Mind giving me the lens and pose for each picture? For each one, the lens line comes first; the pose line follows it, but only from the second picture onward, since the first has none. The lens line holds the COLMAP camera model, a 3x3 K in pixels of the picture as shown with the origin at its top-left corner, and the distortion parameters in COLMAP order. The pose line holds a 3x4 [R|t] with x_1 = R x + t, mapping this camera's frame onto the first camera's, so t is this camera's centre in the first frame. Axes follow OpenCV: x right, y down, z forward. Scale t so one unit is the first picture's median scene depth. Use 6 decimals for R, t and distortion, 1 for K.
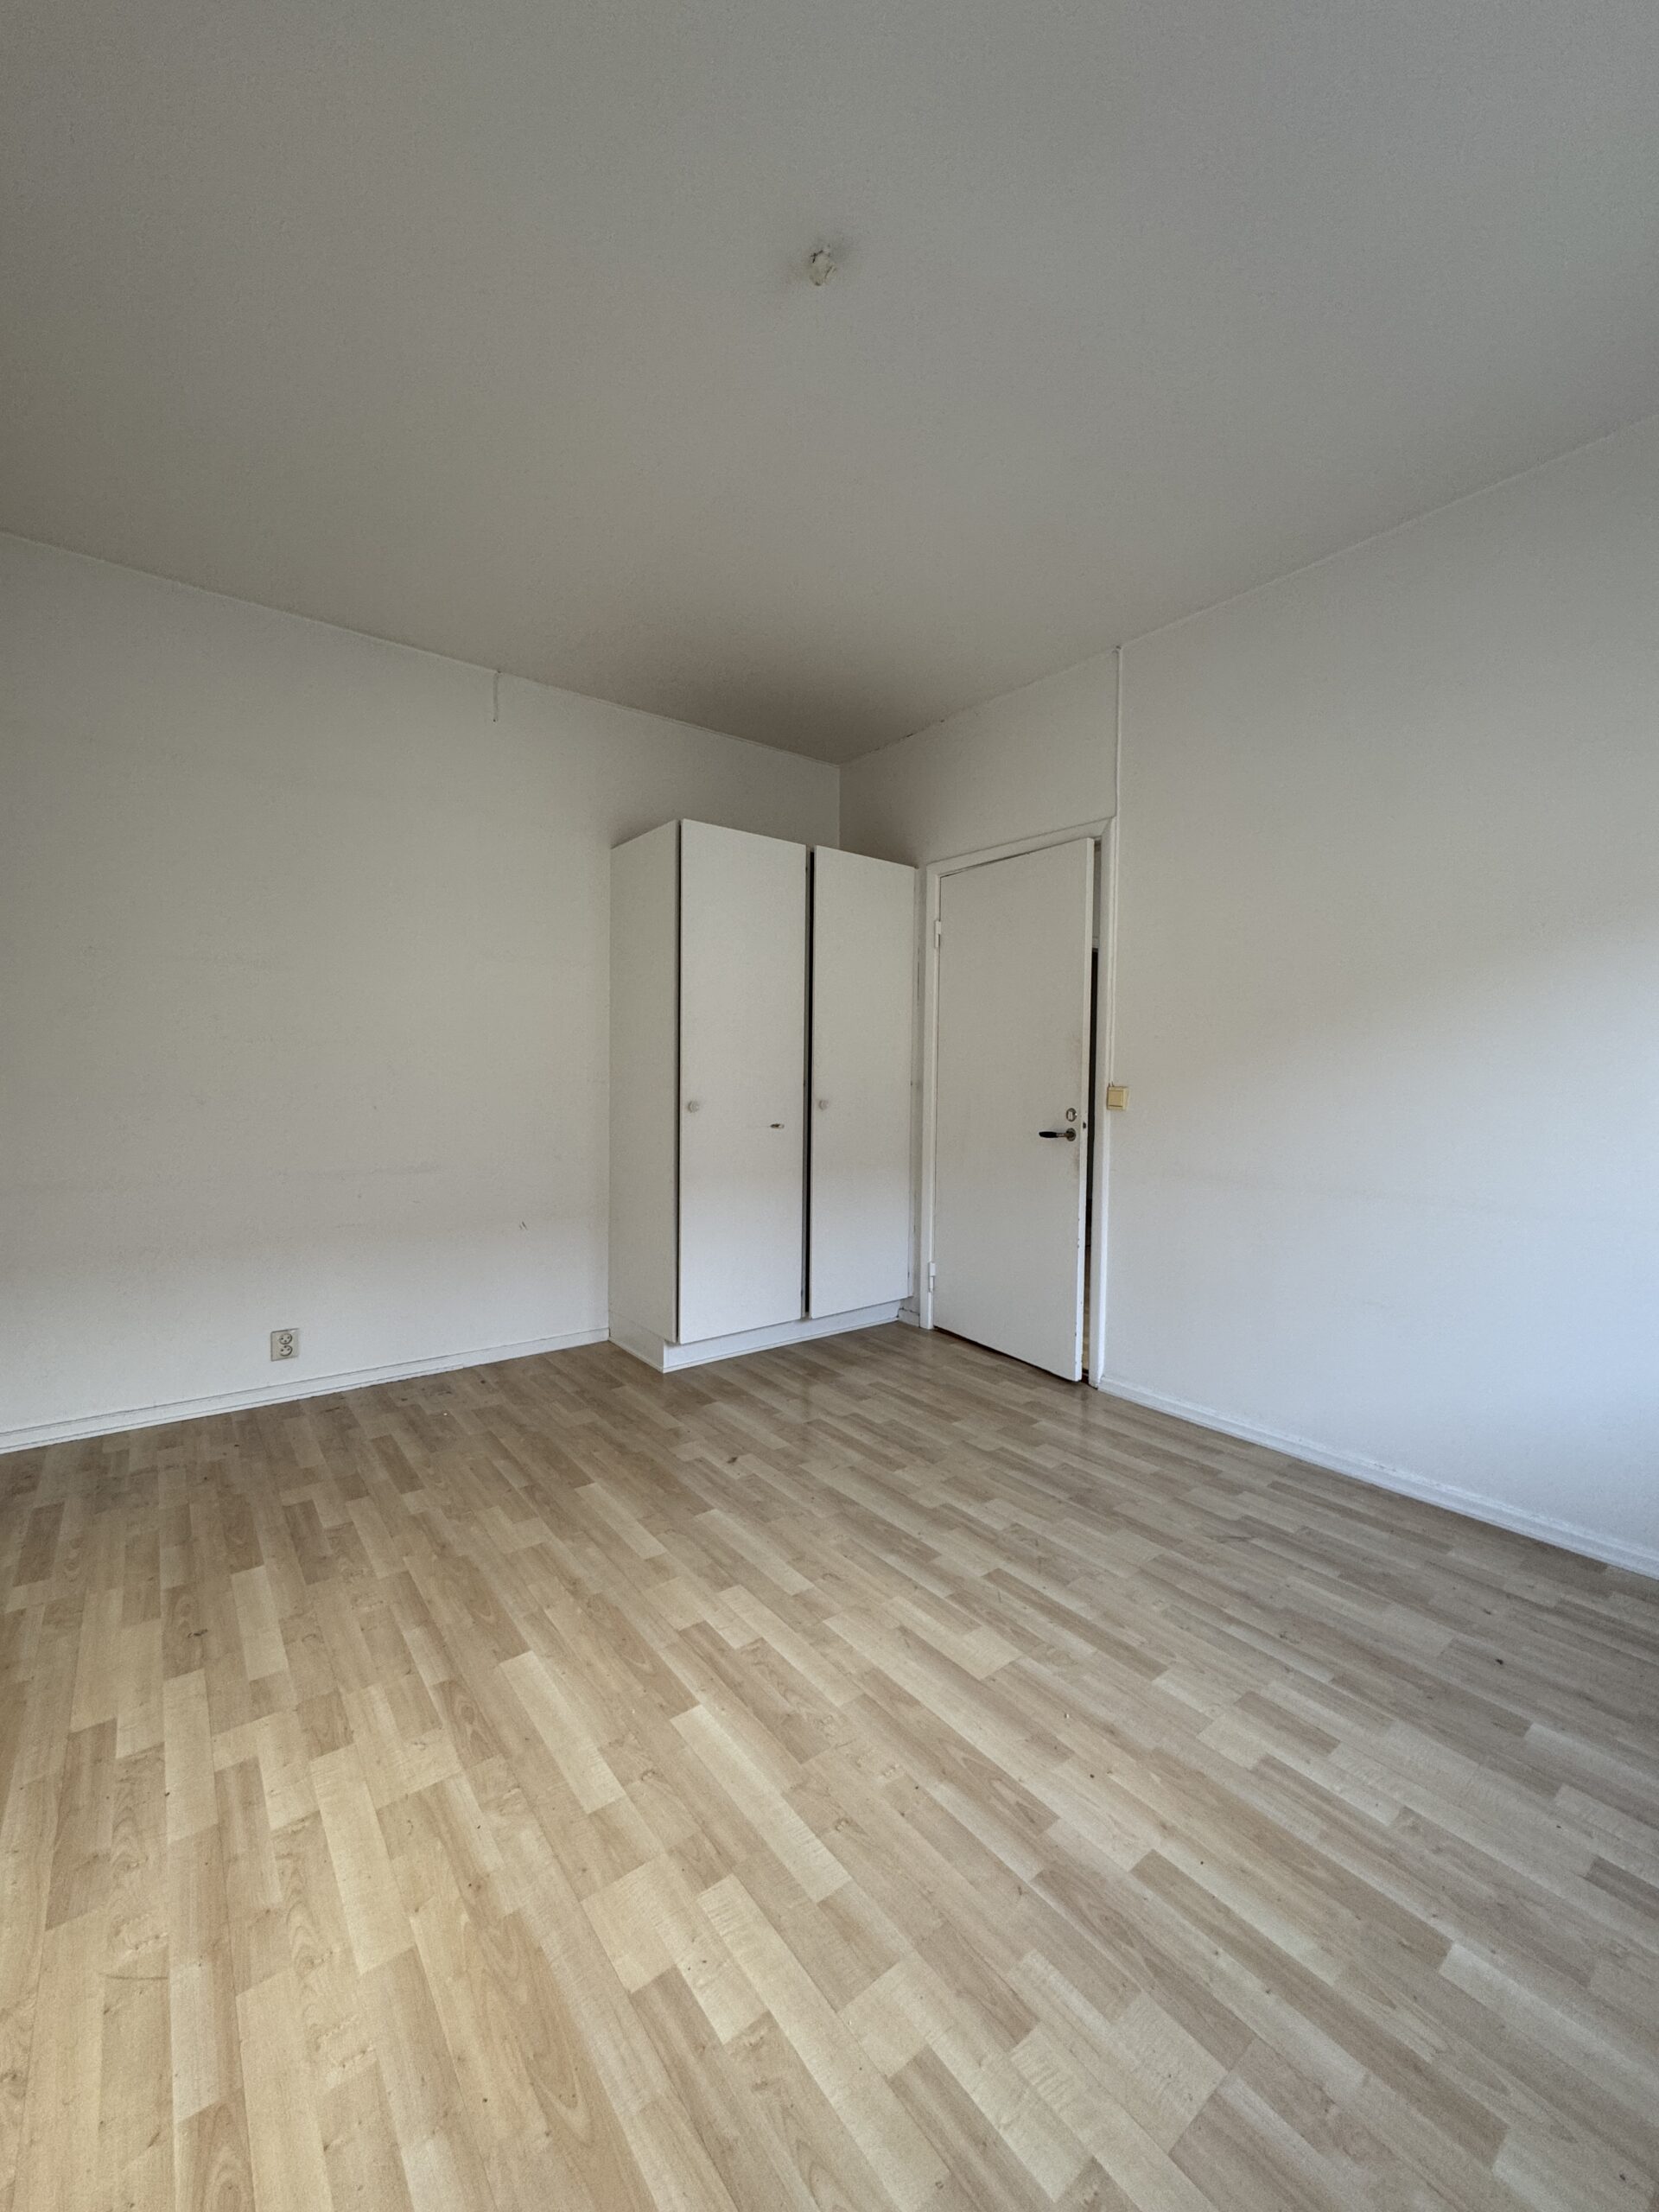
lens RADIAL K [[885.4, 0, 830.0], [0, 885.4, 1106.5], [0, 0, 1]] dist [-0.000066, 0.000235]
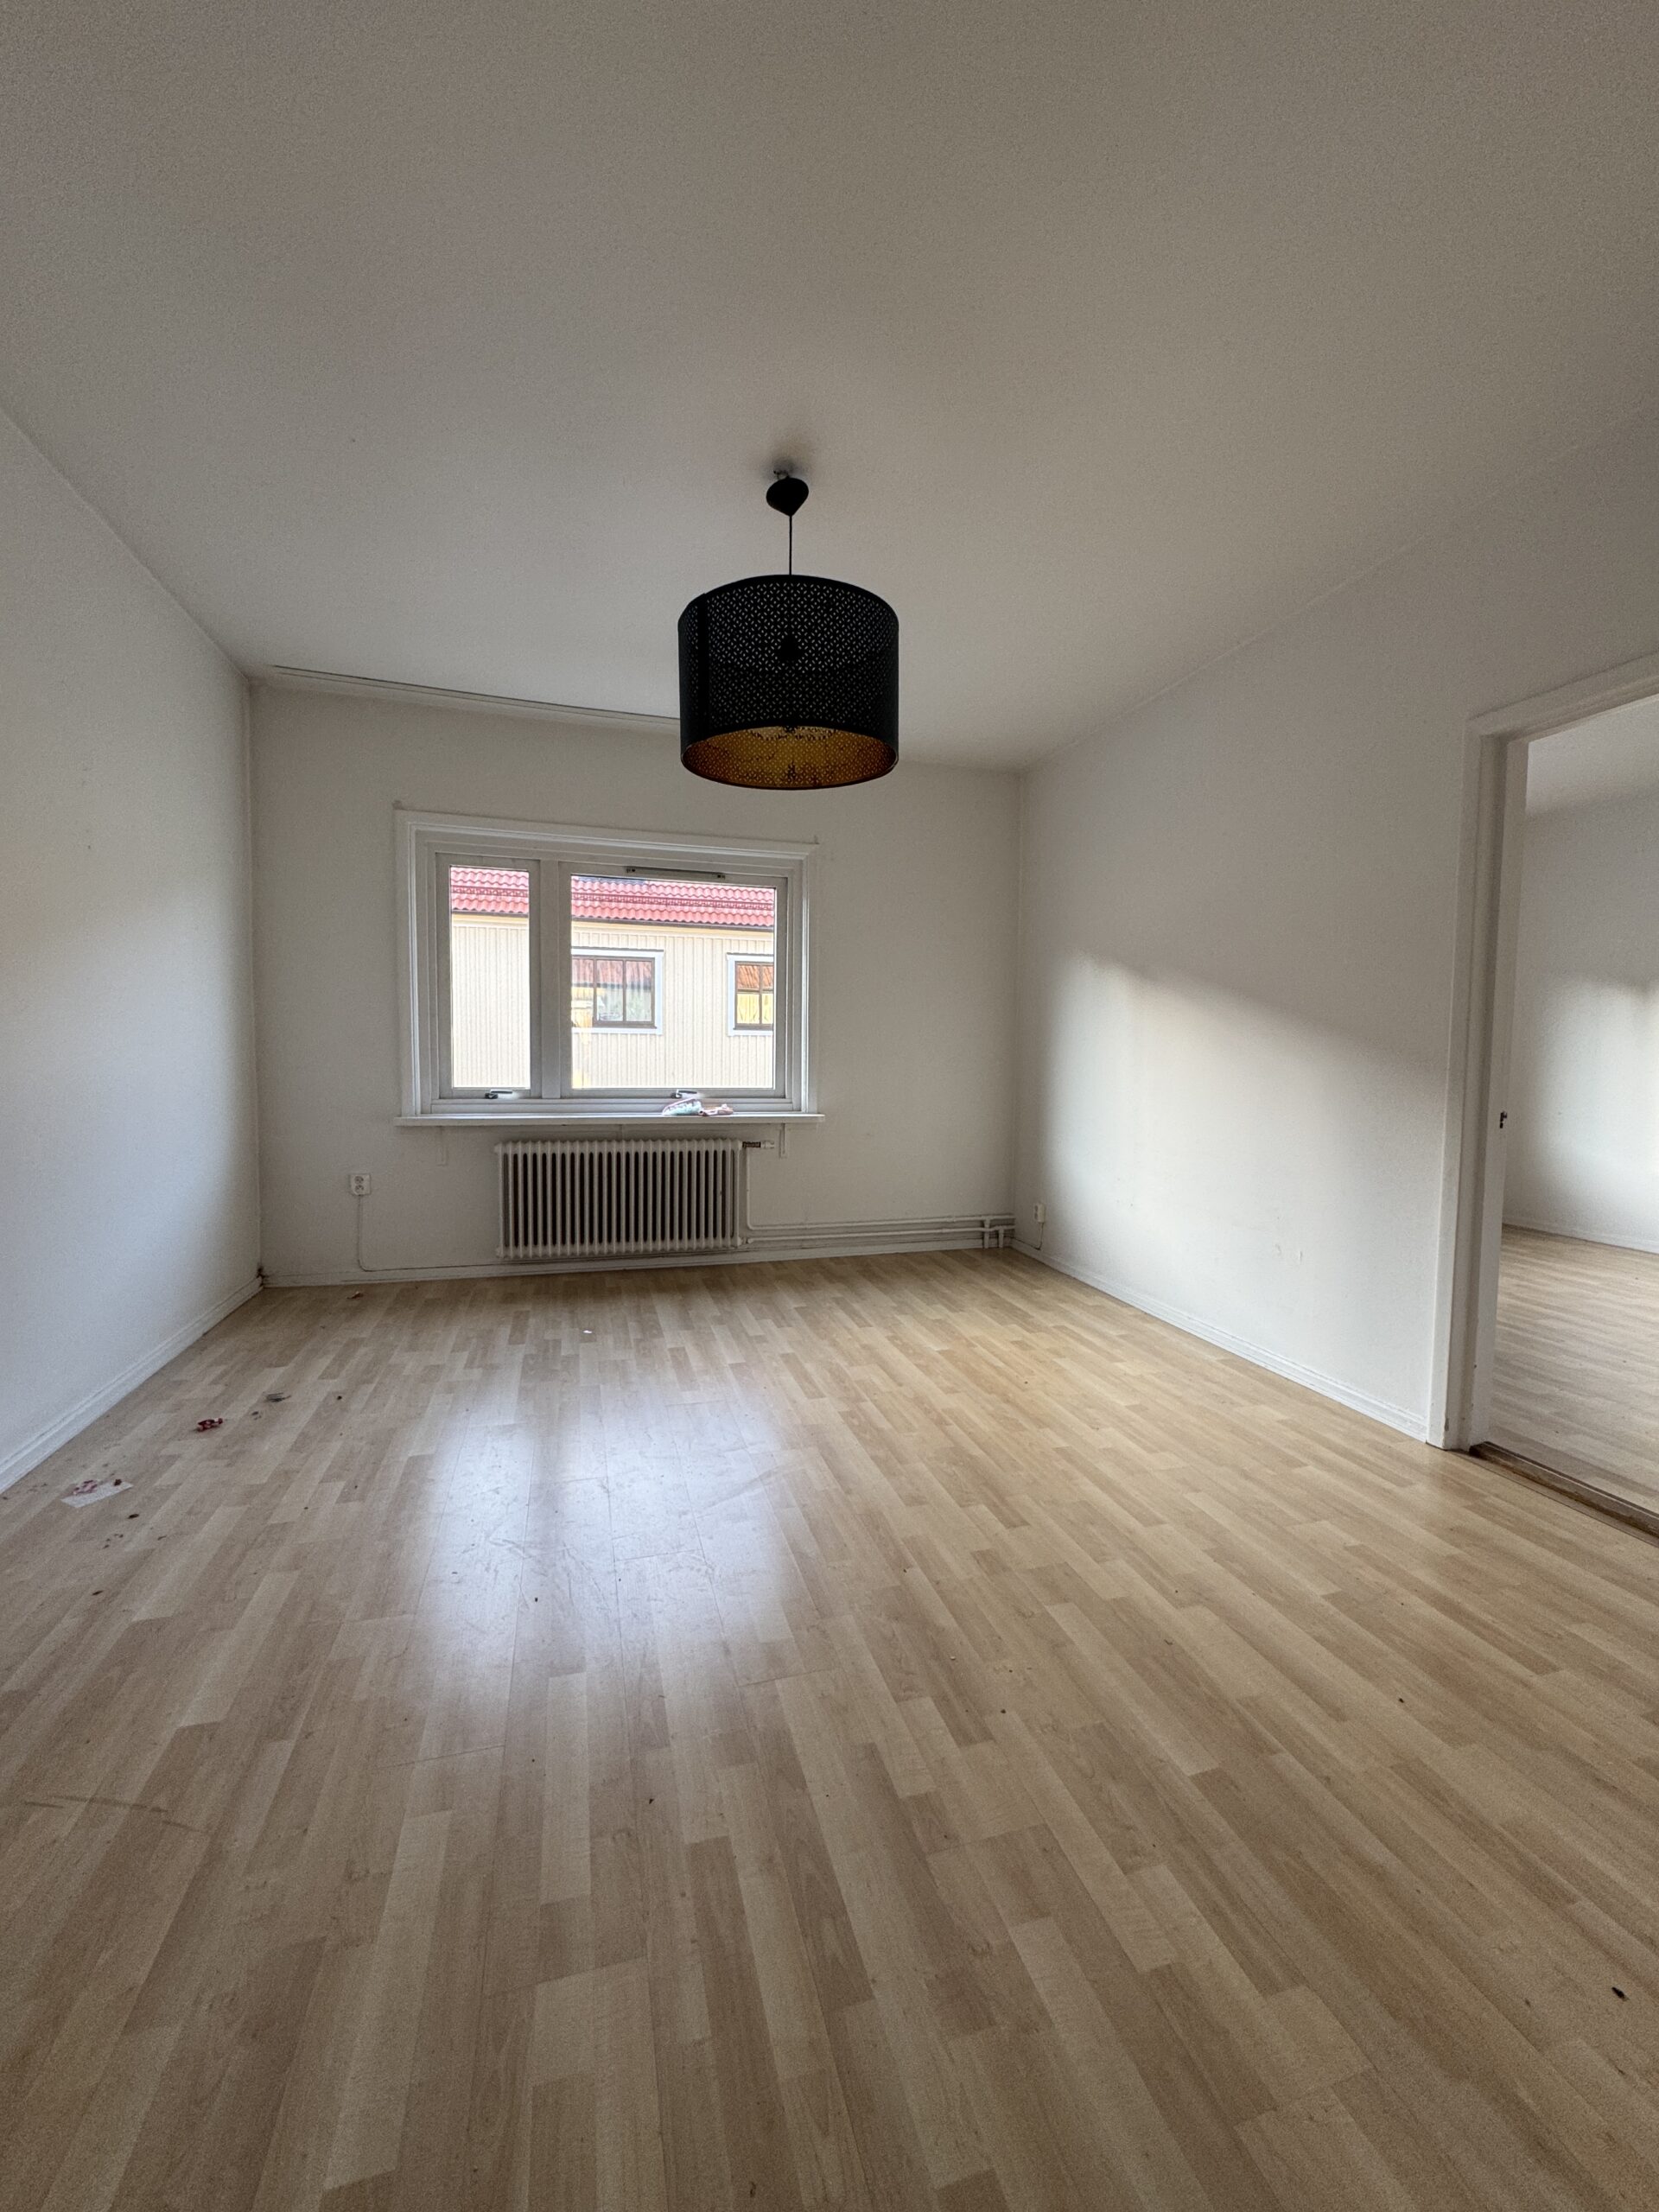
lens RADIAL K [[885.4, 0, 825.5], [0, 885.4, 1098.3], [0, 0, 1]] dist [-0.000066, 0.000235]
pose [[-0.927375, -0.041834, 0.371787, -1.134218], [-0.003895, 0.994755, 0.102215, -0.060352], [-0.374113, 0.093344, -0.922674, 1.771883]]
